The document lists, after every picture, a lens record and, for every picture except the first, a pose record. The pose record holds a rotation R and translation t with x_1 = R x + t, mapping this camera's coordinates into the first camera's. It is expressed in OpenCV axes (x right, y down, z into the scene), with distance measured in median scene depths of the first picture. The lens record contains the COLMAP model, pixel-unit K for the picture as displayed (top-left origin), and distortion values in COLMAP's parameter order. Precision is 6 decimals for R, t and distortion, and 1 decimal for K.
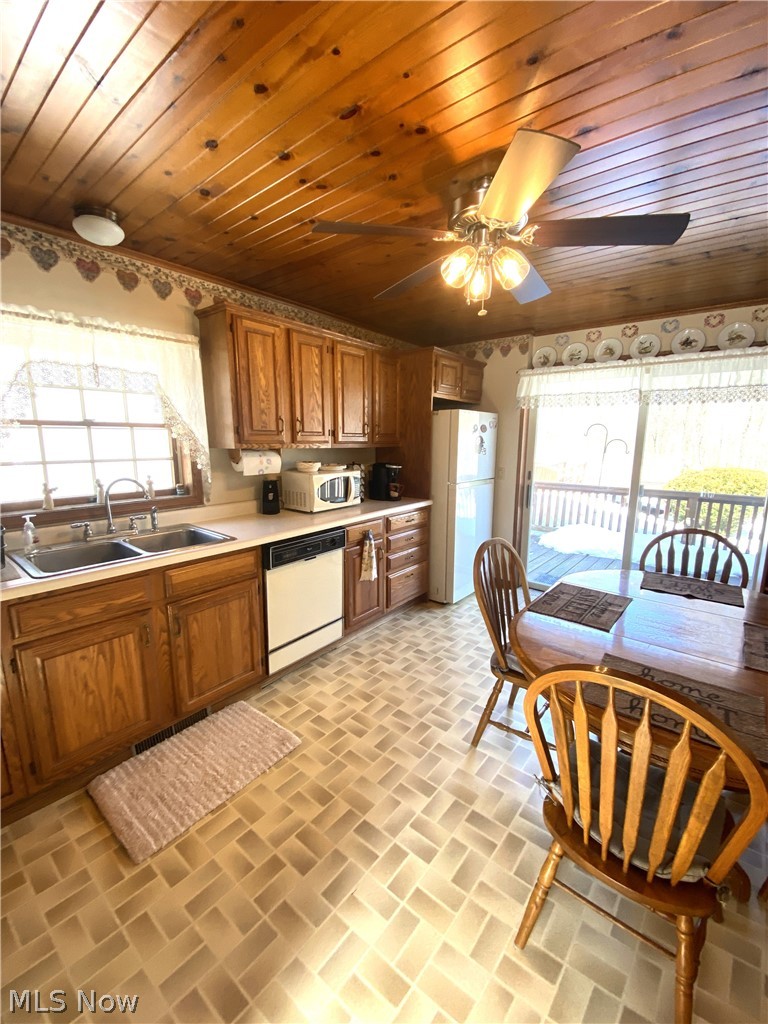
lens RADIAL K [[419.4, 0, 384.3], [0, 419.4, 506.5], [0, 0, 1]] dist [0.032009, -0.021771]
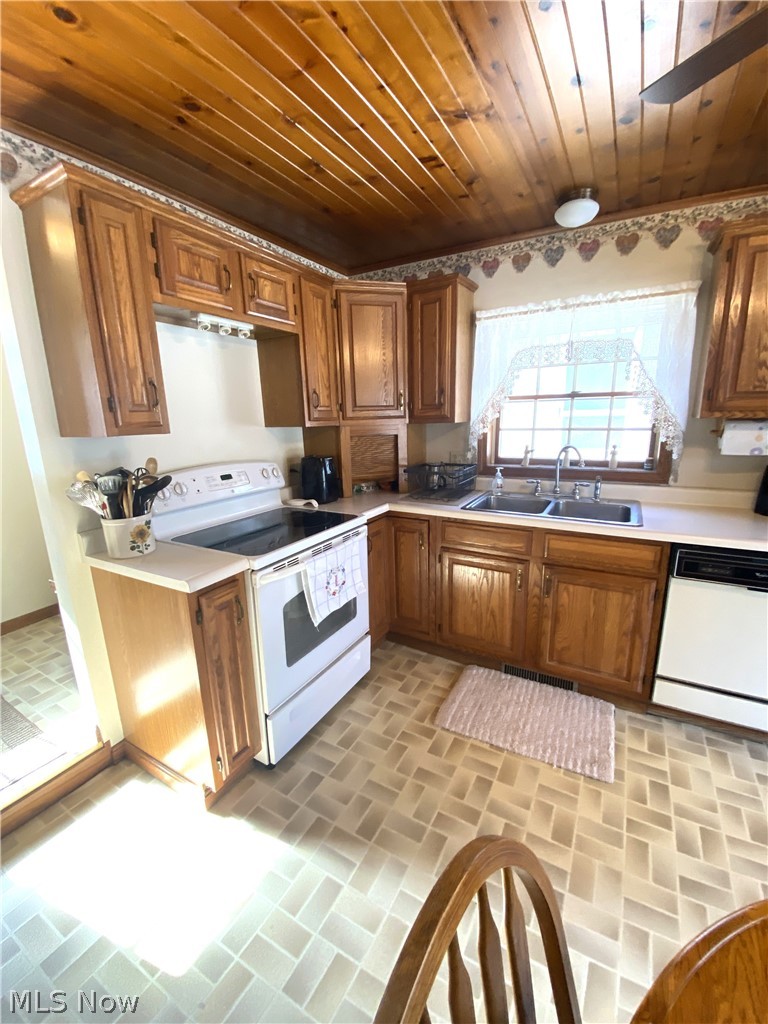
lens RADIAL K [[412.4, 0, 384.0], [0, 412.4, 512.0], [0, 0, 1]] dist [0.000163, -0.012084]
pose [[0.172868, 0.214848, -0.961227, 0.350553], [-0.139935, 0.971377, 0.191951, -0.036744], [0.974954, 0.101328, 0.197985, 0.340408]]
